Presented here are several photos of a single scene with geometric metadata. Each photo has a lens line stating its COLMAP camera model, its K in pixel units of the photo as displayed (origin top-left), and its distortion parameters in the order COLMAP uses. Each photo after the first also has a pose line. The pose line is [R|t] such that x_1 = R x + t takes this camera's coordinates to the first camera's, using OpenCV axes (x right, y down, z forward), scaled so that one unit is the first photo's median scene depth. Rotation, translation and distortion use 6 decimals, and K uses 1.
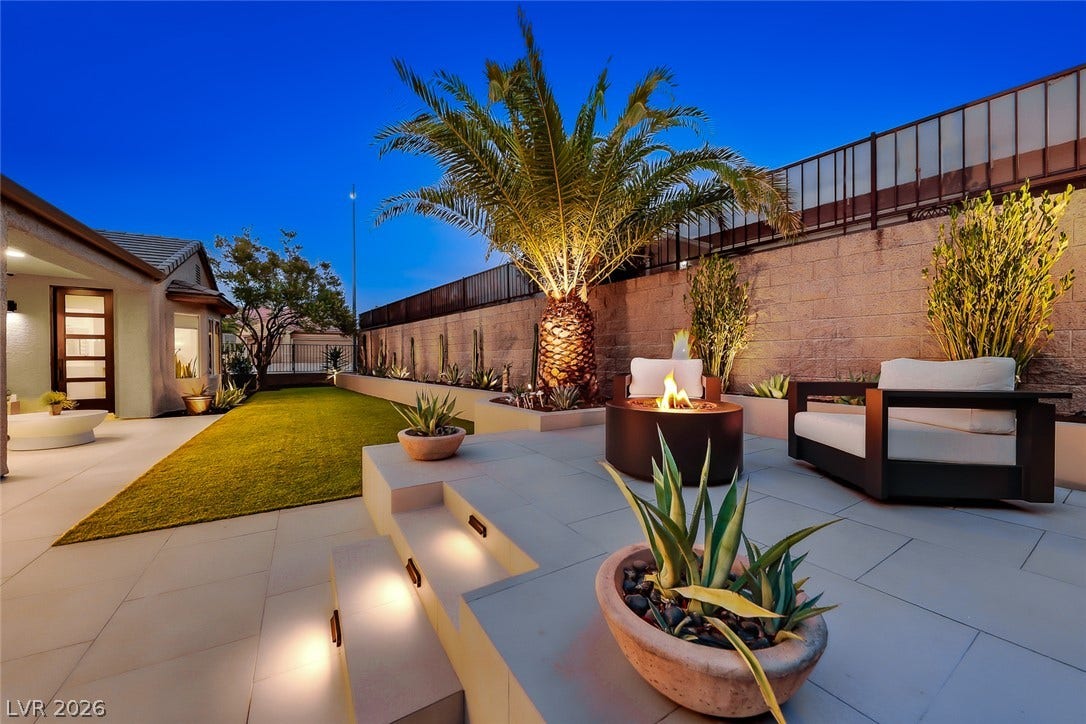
lens RADIAL K [[382.5, 0, 518.0], [0, 382.5, 358.1], [0, 0, 1]] dist [0.000000, -0.000011]
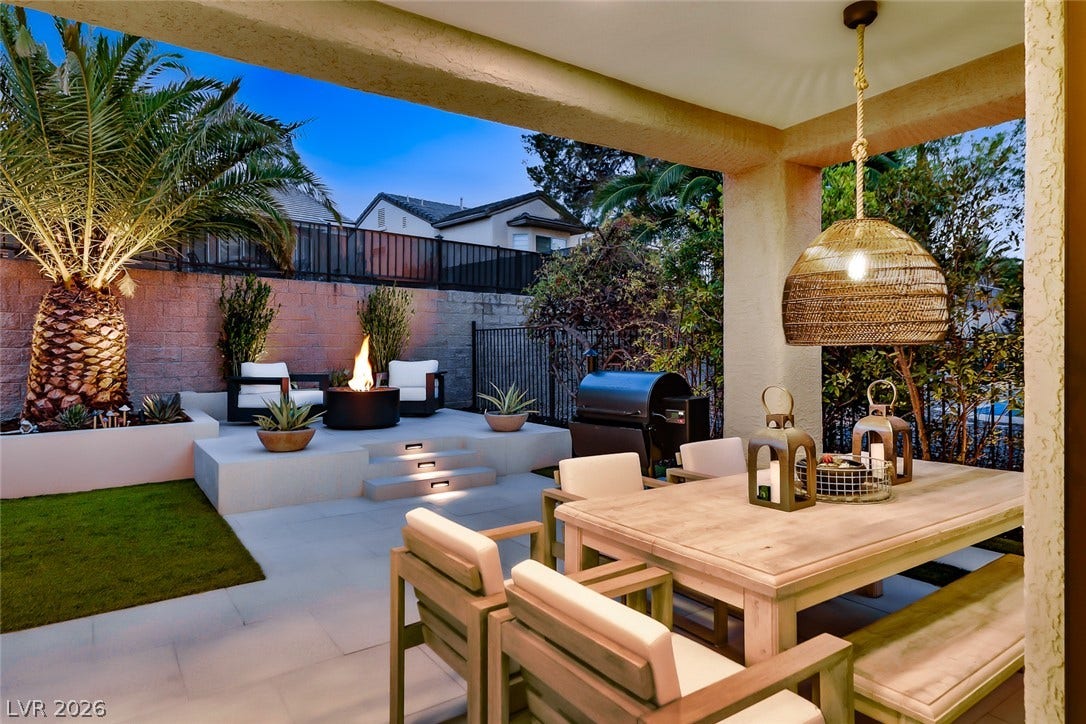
lens RADIAL K [[606.7, 0, 545.6], [0, 606.7, 398.4], [0, 0, 1]] dist [0.001267, 0.000428]
pose [[-0.066257, -0.081129, 0.994499, -1.212051], [-0.000836, 0.996693, 0.081252, -0.033764], [-0.997802, 0.004552, -0.066106, 0.177214]]
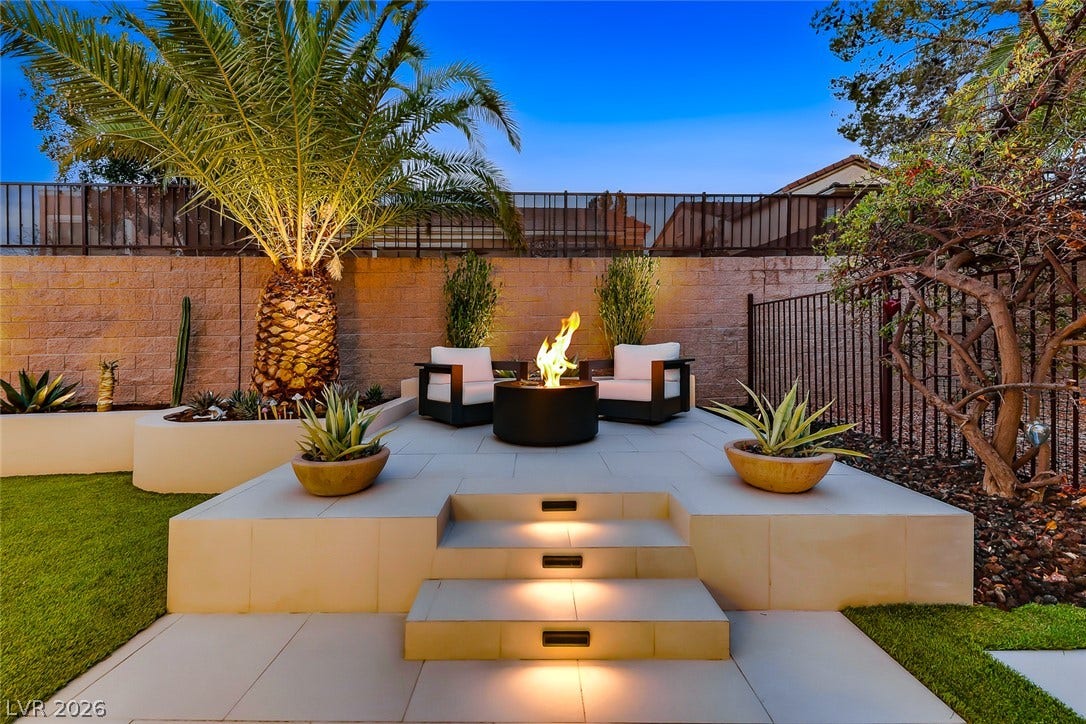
lens RADIAL K [[459.6, 0, 530.0], [0, 459.6, 346.8], [0, 0, 1]] dist [0.022485, 0.000041]
pose [[0.523586, -0.010193, 0.851912, -0.437936], [0.014608, 0.999889, 0.002985, -0.001020], [-0.851847, 0.010882, 0.523677, 0.143460]]
